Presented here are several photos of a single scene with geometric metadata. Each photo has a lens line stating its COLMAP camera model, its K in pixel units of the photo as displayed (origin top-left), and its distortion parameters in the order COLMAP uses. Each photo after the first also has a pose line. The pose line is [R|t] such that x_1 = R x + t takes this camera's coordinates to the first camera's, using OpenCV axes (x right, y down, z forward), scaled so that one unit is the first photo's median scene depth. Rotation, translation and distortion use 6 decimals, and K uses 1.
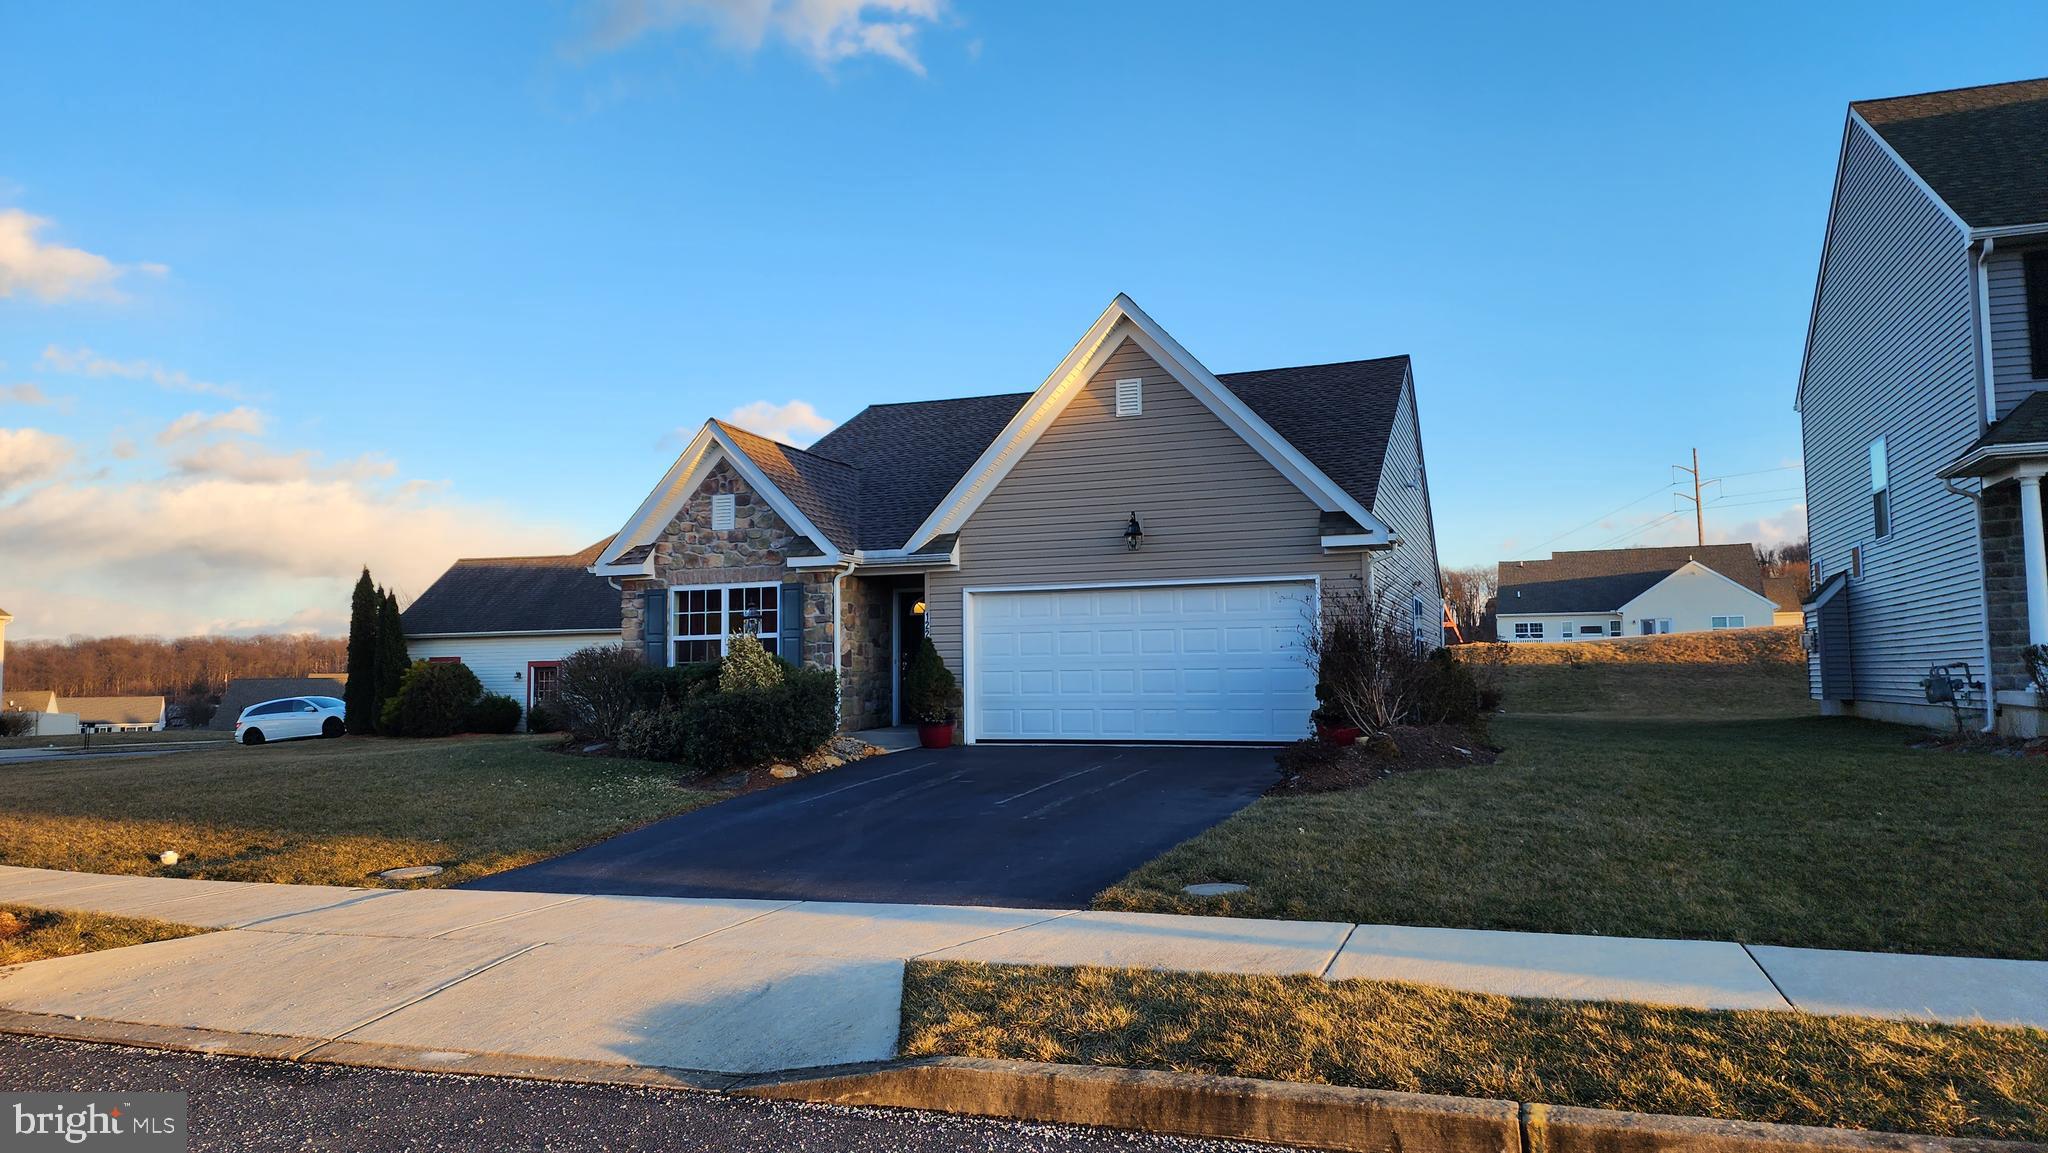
lens RADIAL K [[1345.0, 0, 1033.5], [0, 1345.0, 577.2], [0, 0, 1]] dist [0.049312, -0.003214]
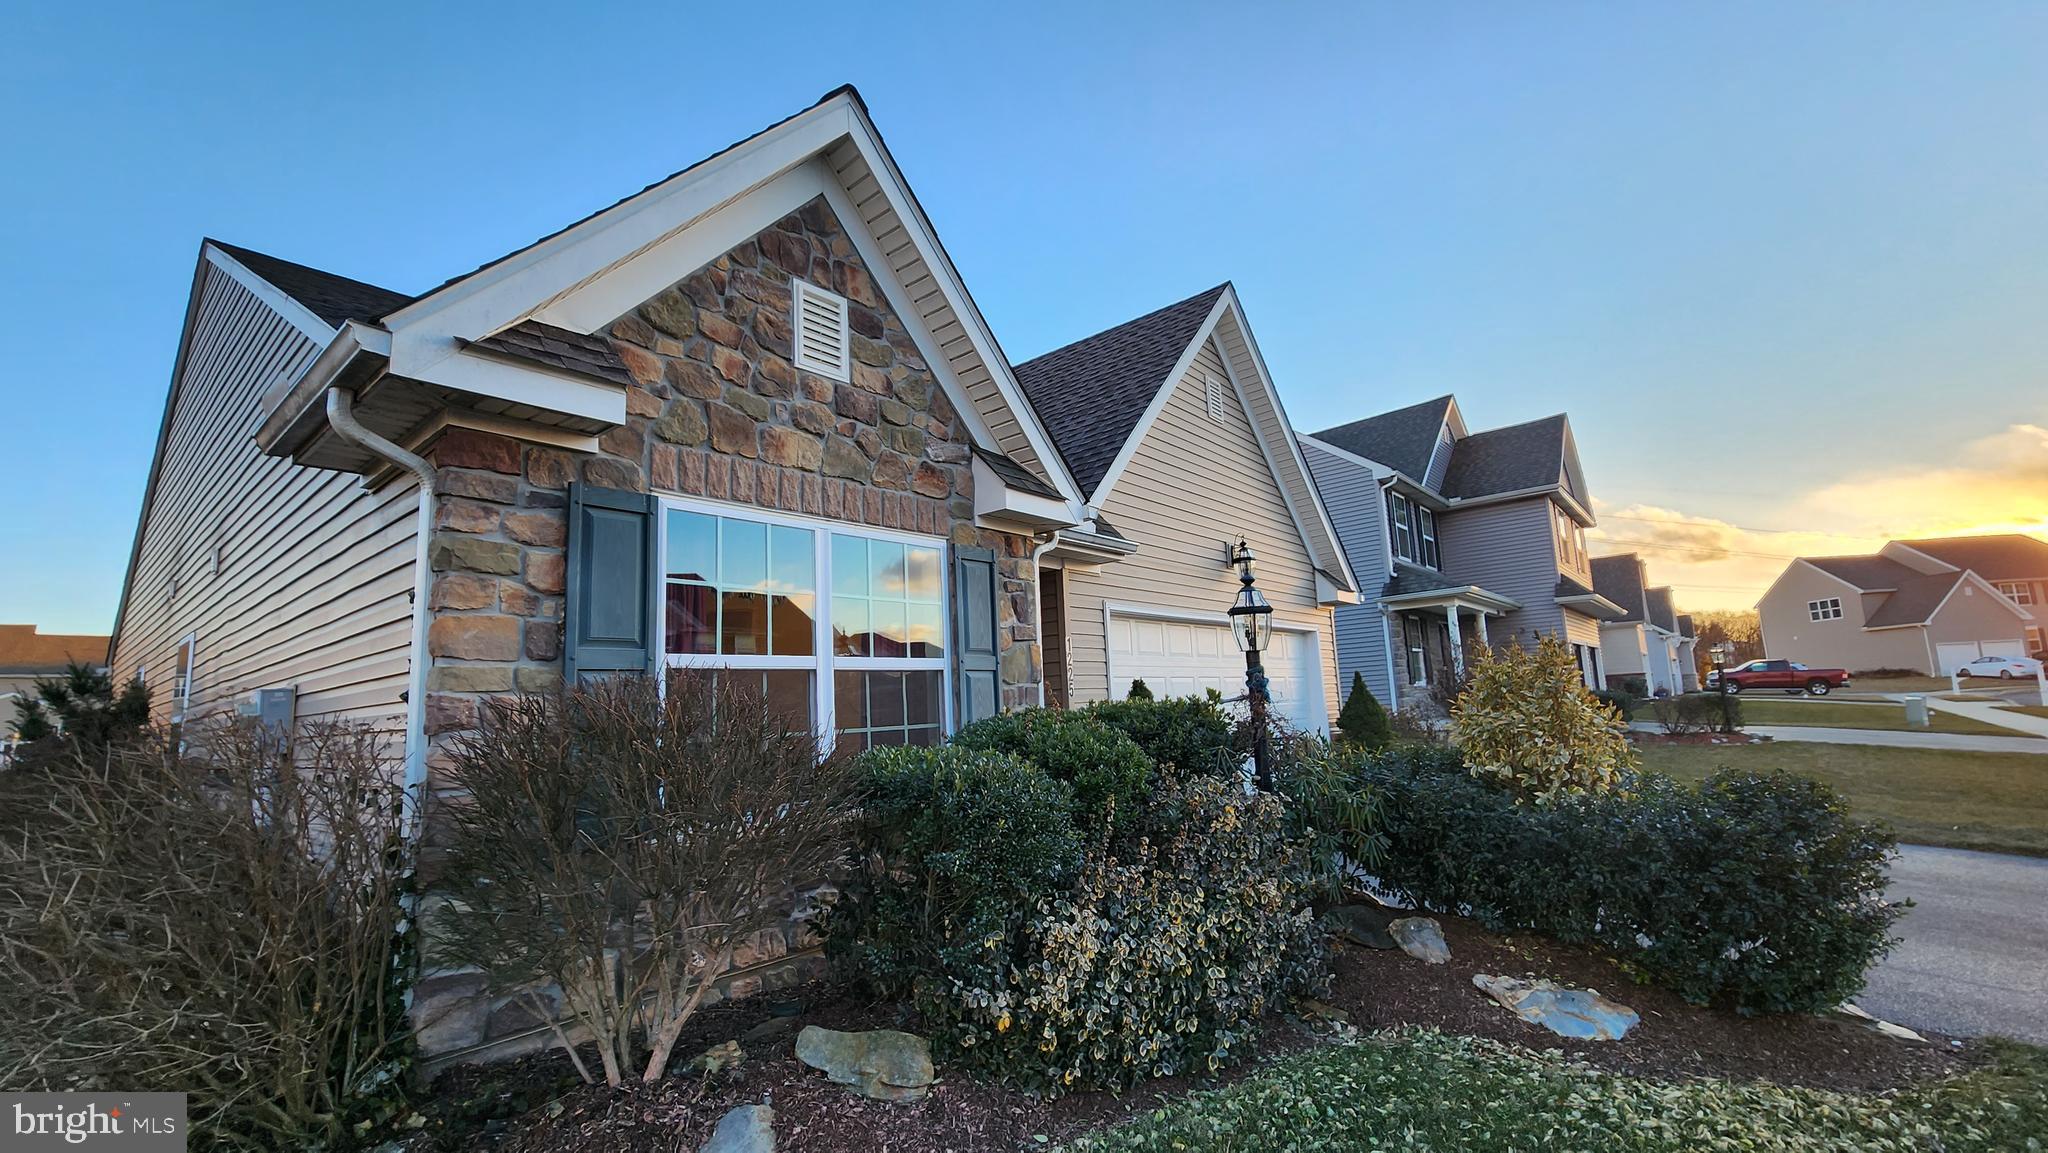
lens RADIAL K [[843.3, 0, 1028.2], [0, 843.3, 583.3], [0, 0, 1]] dist [-0.000301, 0.001537]
pose [[0.376312, 0.137466, 0.916238, -0.416347], [-0.029135, 0.990198, -0.136596, 0.052177], [-0.926035, 0.024708, 0.376628, 0.863183]]
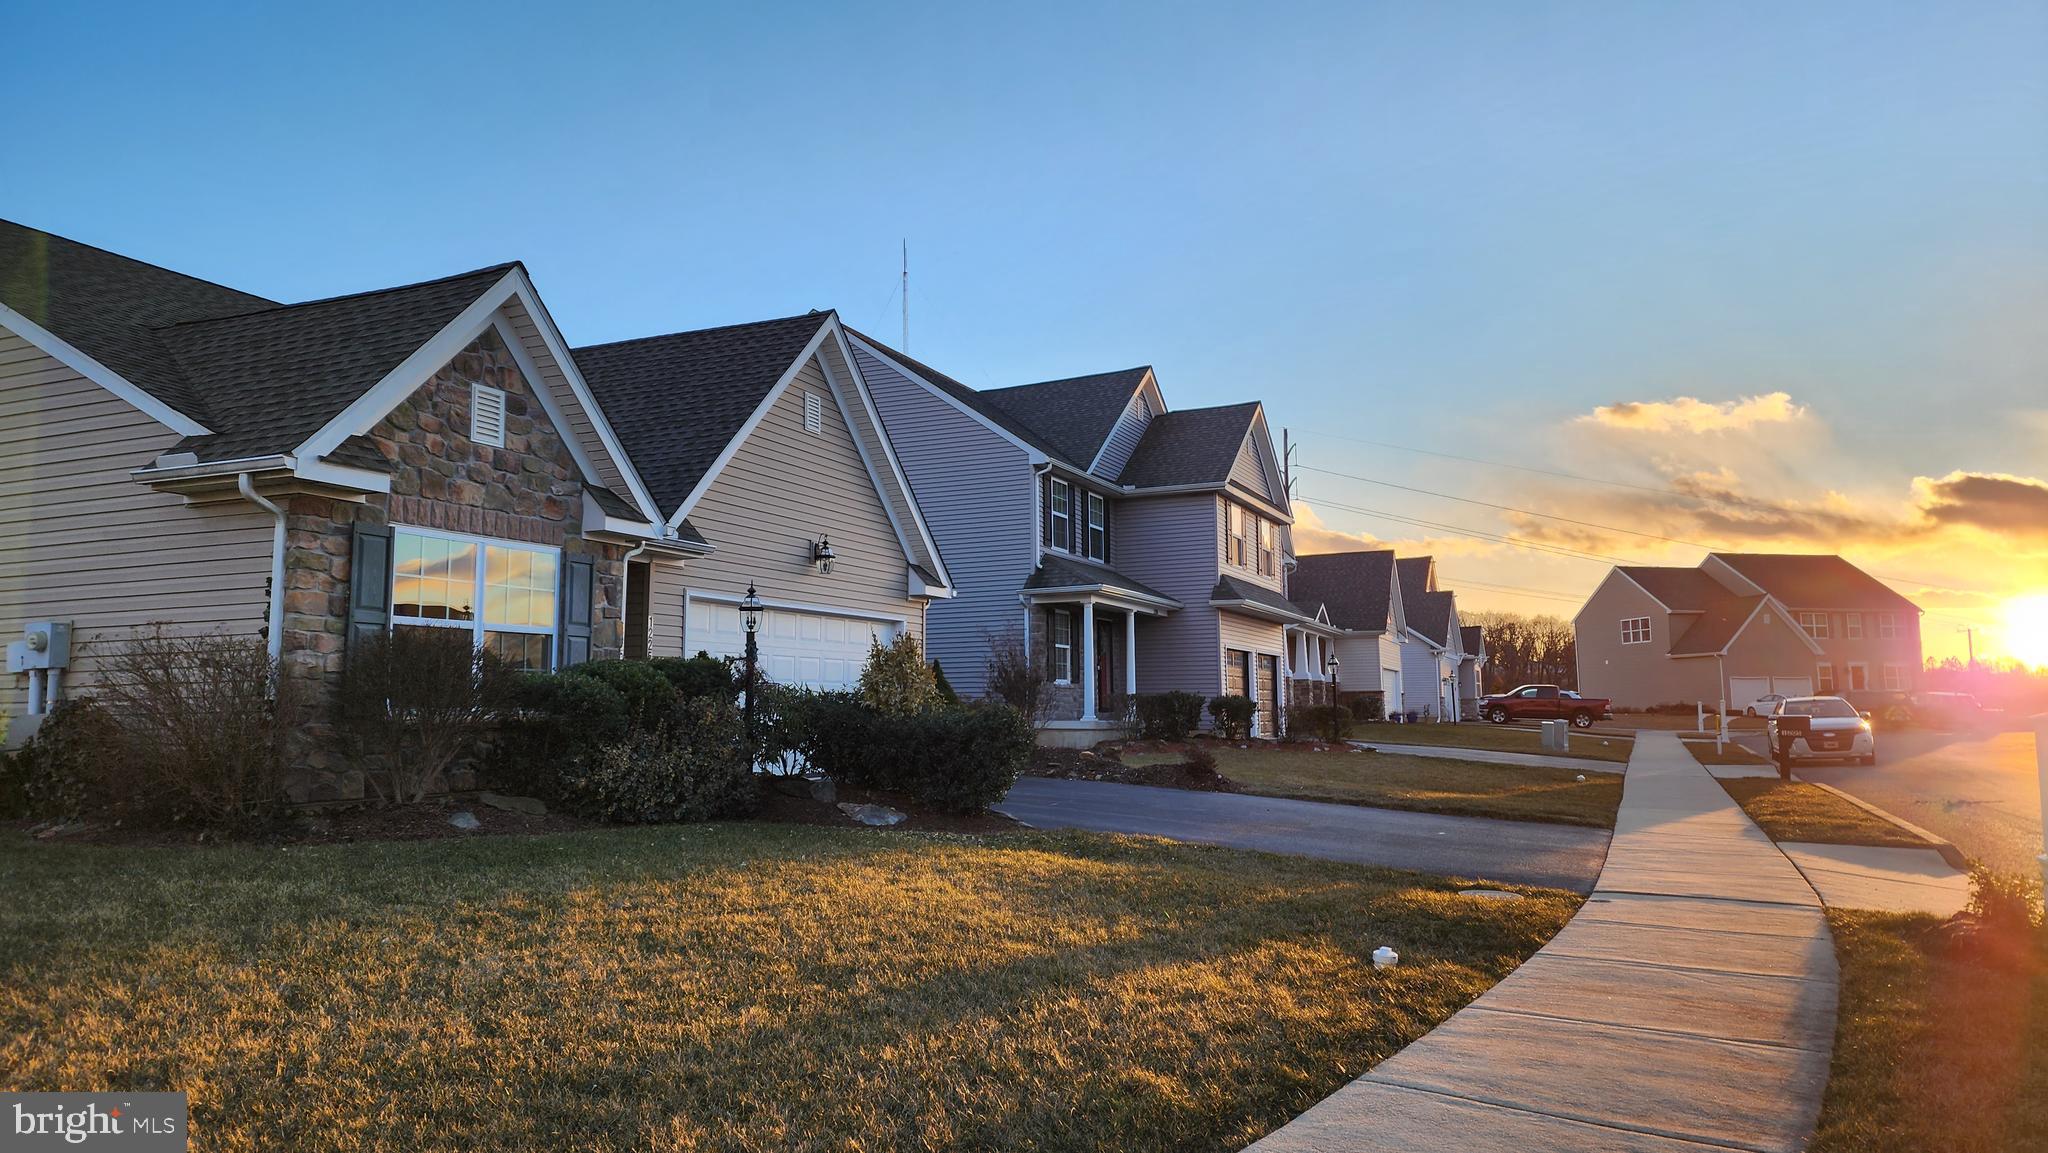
lens RADIAL K [[1345.0, 0, 1048.7], [0, 1345.0, 549.4], [0, 0, 1]] dist [0.049312, -0.003214]
pose [[0.093774, 0.139875, 0.985719, -0.791198], [-0.066628, 0.988744, -0.133965, 0.073849], [-0.993362, -0.053114, 0.102038, 0.693528]]
